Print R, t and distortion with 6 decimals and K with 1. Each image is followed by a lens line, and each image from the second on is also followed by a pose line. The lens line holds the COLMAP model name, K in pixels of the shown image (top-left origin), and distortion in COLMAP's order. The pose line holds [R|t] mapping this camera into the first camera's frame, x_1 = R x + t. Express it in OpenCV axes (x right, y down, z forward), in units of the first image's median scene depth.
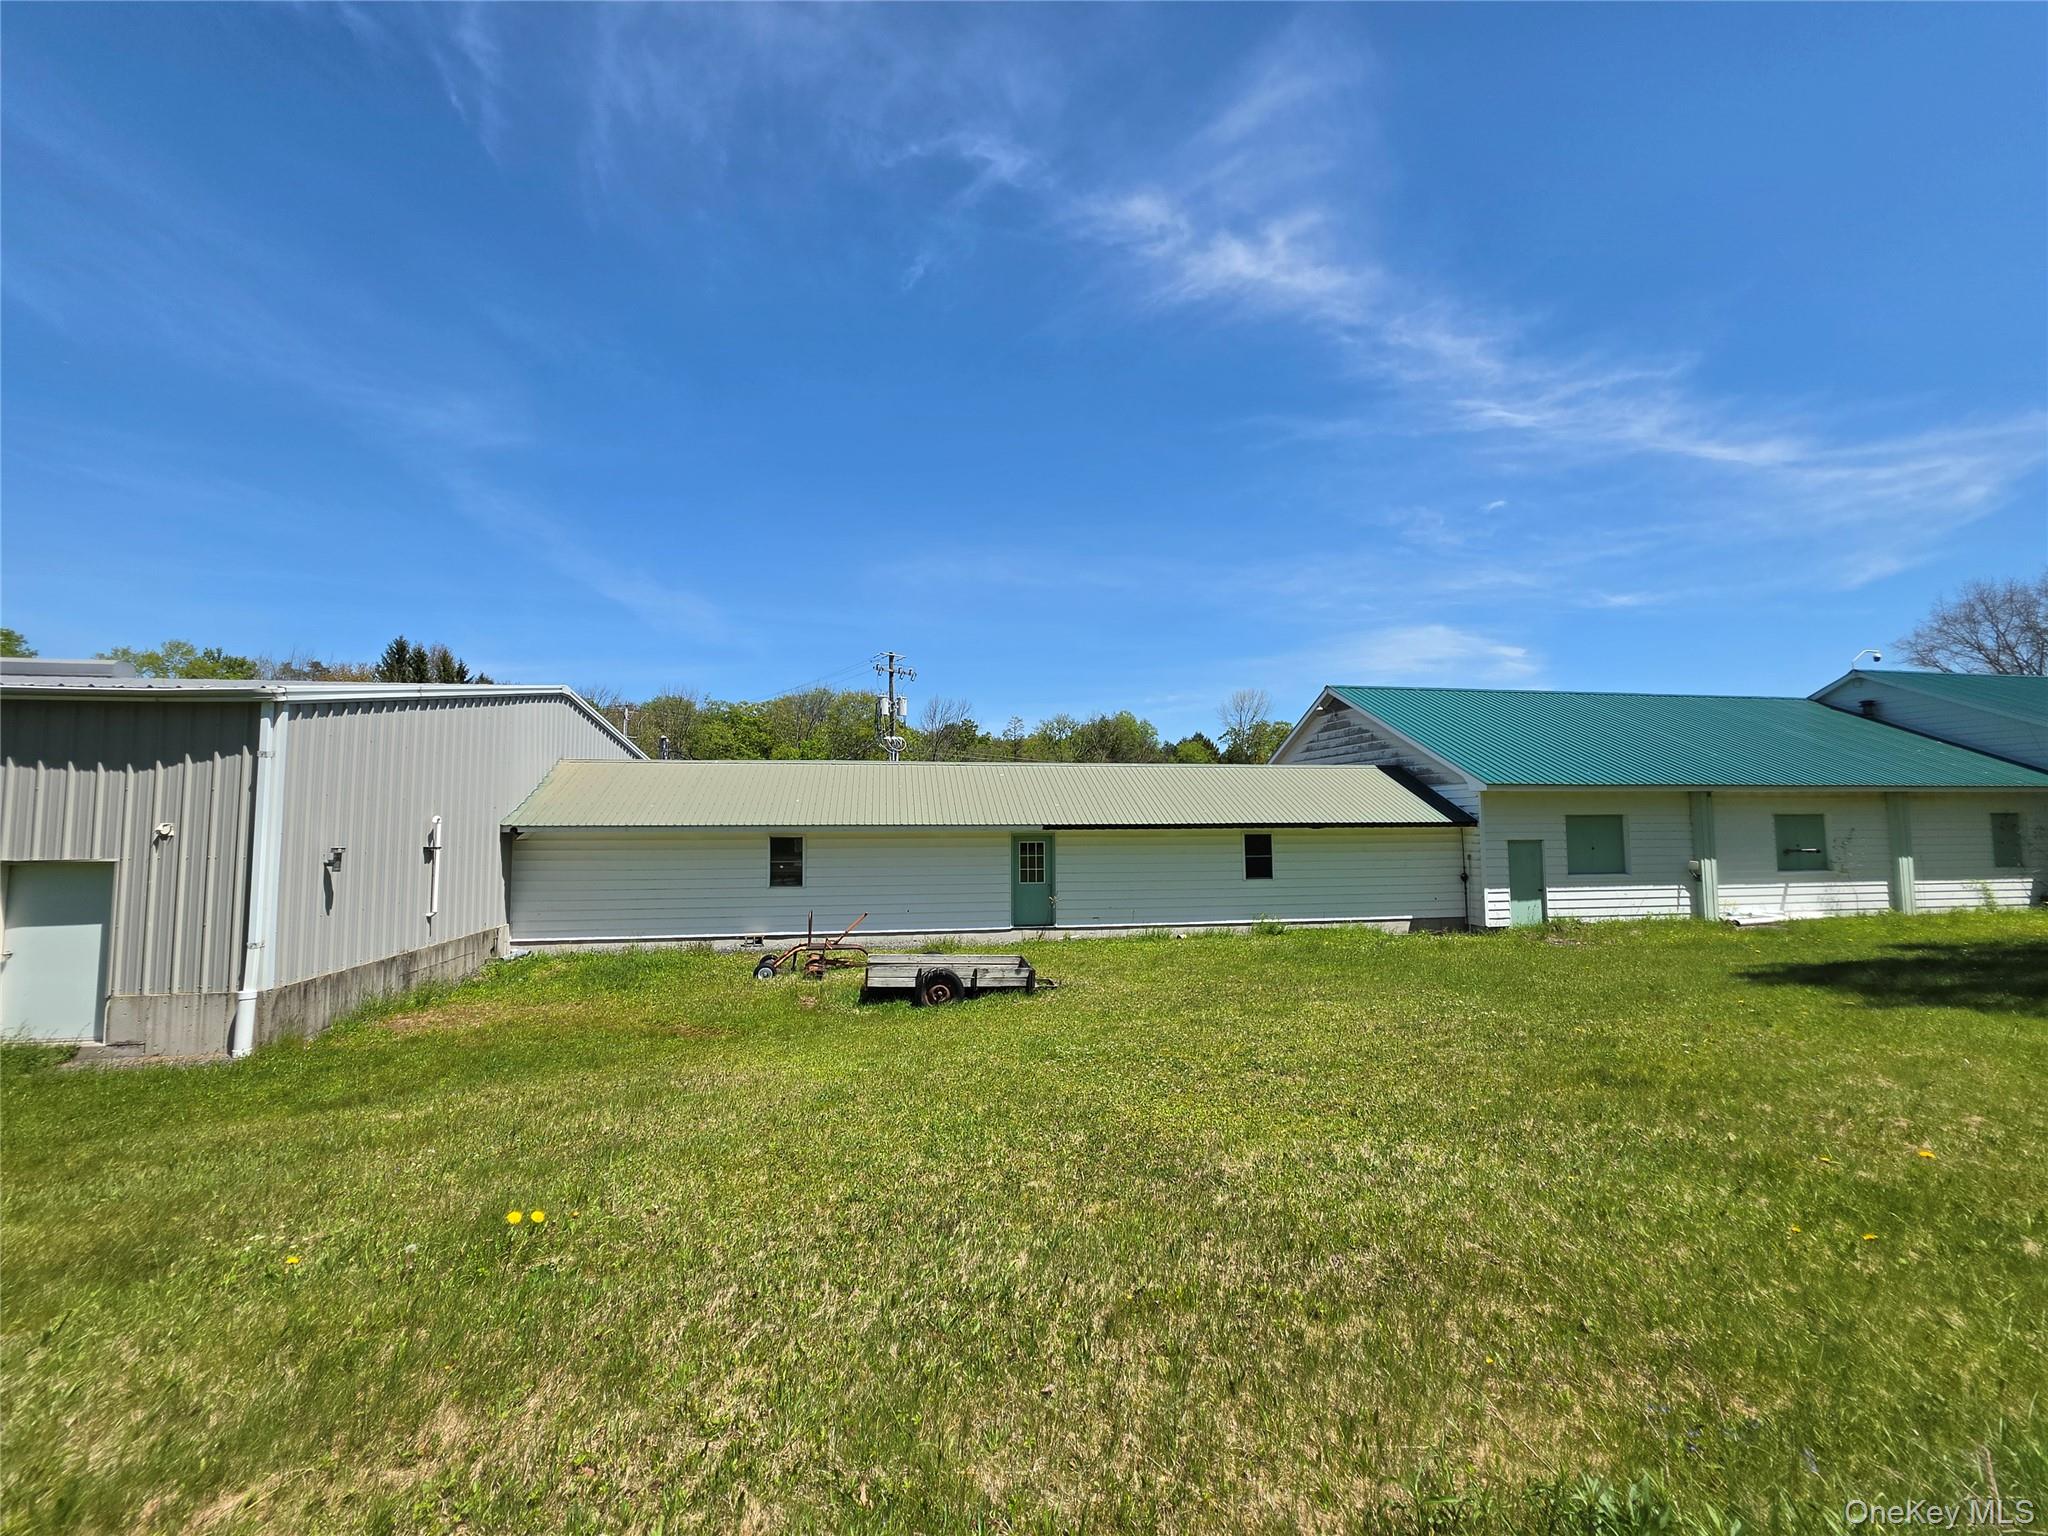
lens RADIAL K [[825.2, 0, 1018.1], [0, 825.2, 743.0], [0, 0, 1]] dist [-0.009015, 0.001473]
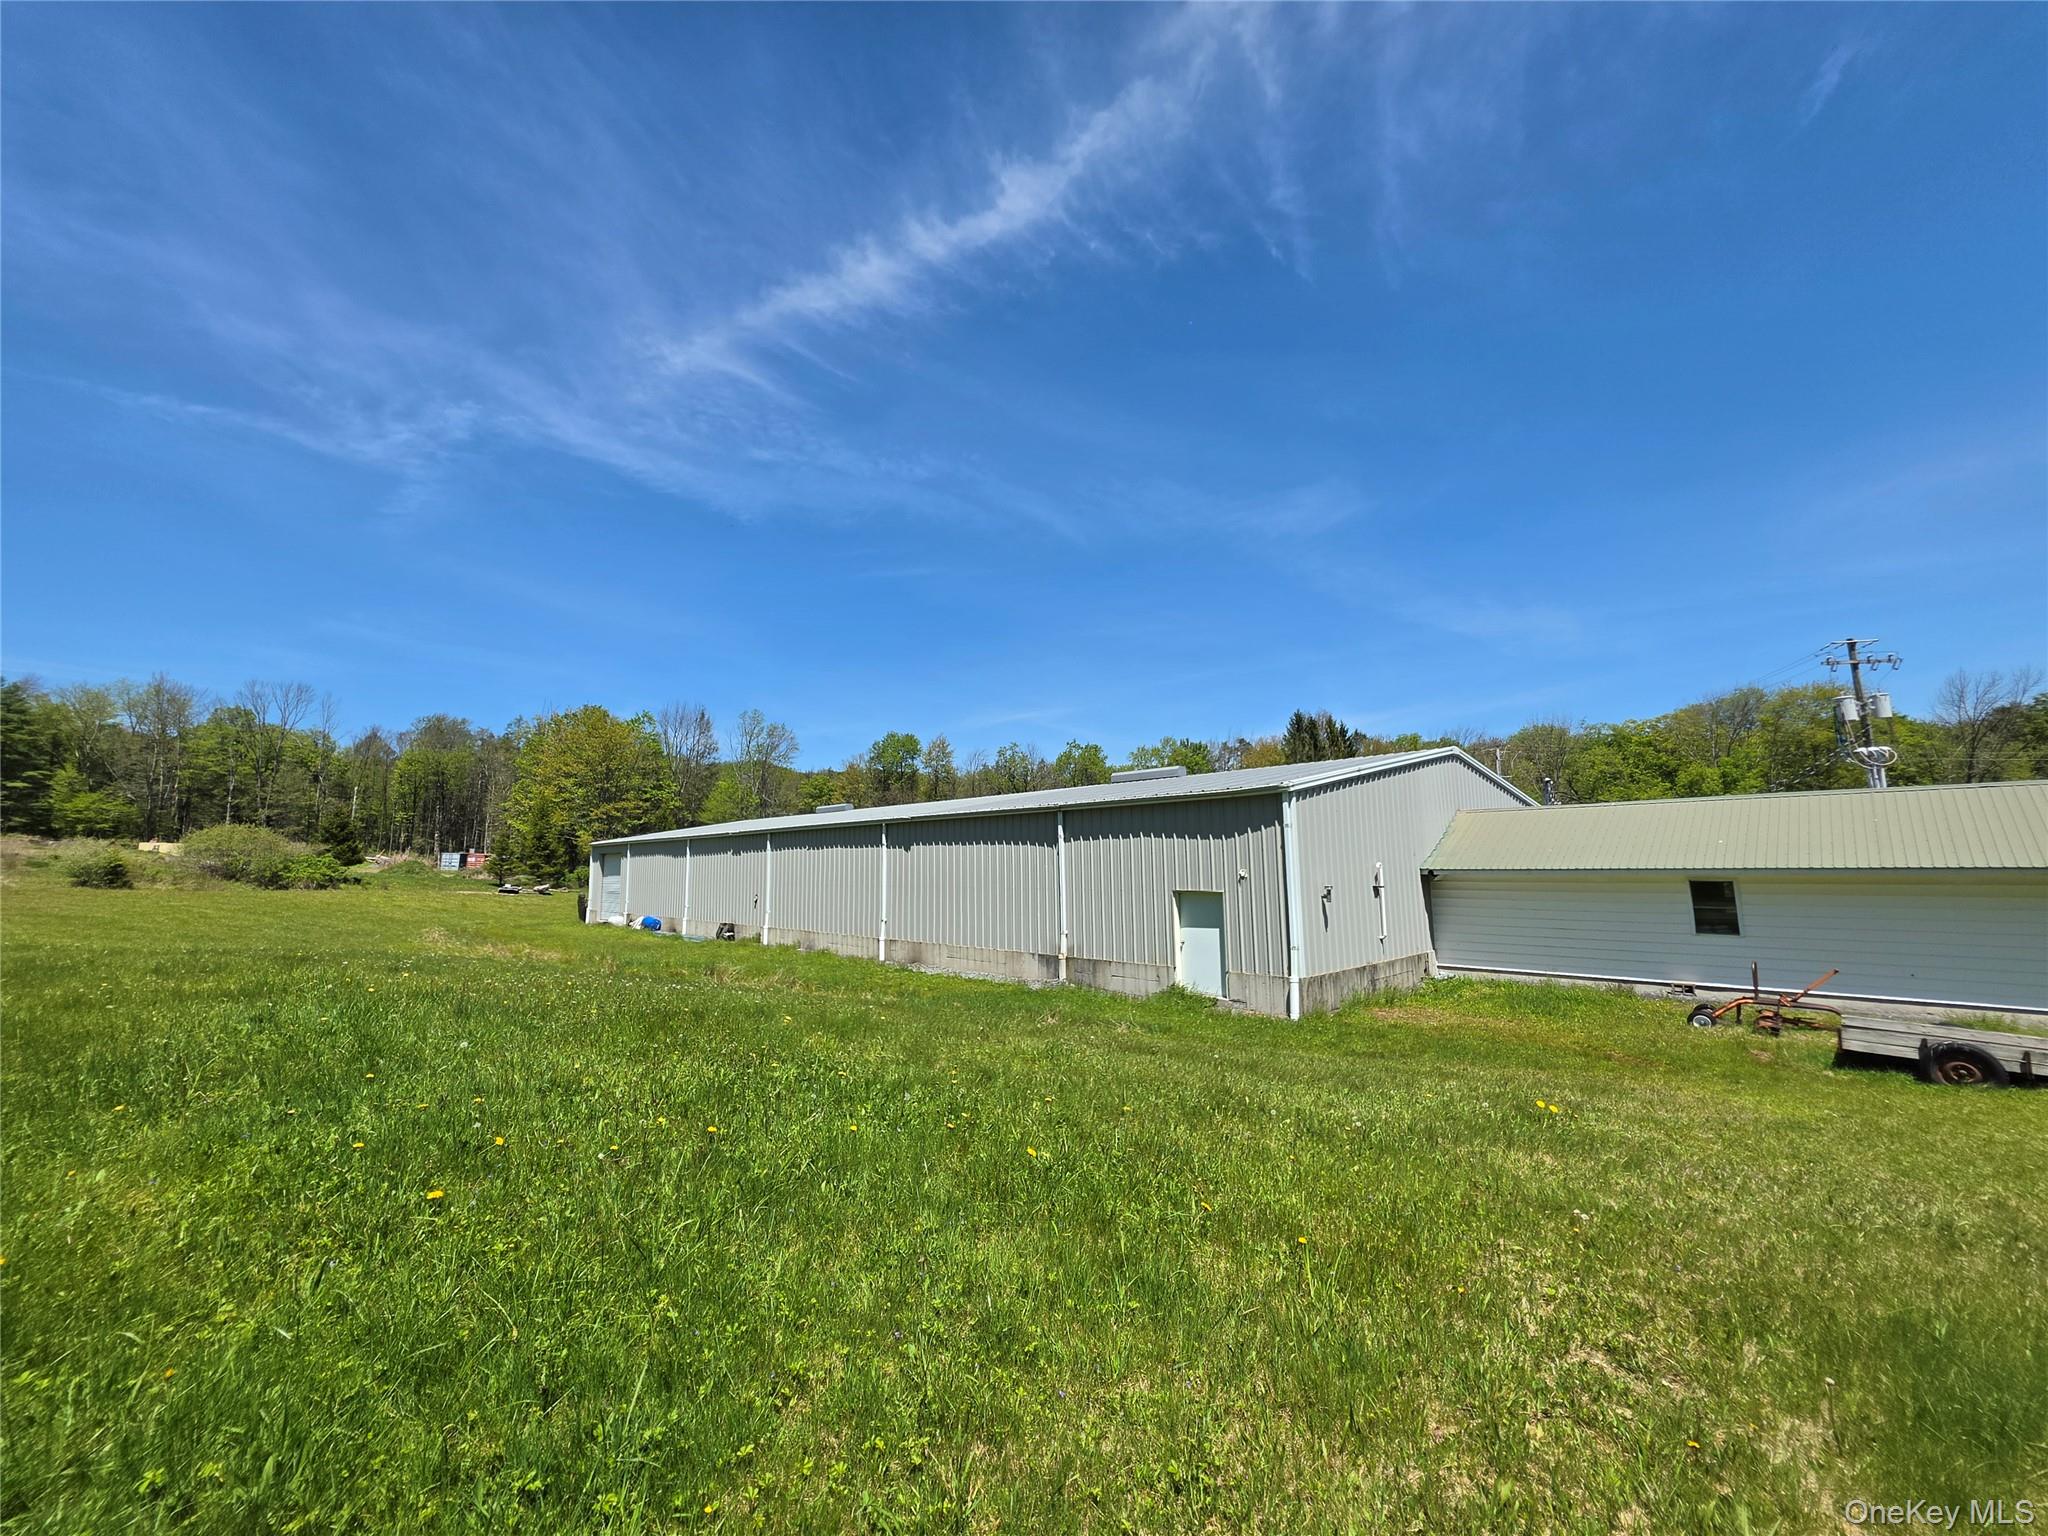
lens RADIAL K [[825.2, 0, 1018.9], [0, 825.2, 758.7], [0, 0, 1]] dist [-0.009015, 0.001473]
pose [[0.564489, -0.106036, -0.818601, 0.065852], [0.084390, 0.993932, -0.070554, -0.030472], [0.821115, -0.029255, 0.570012, -0.214156]]
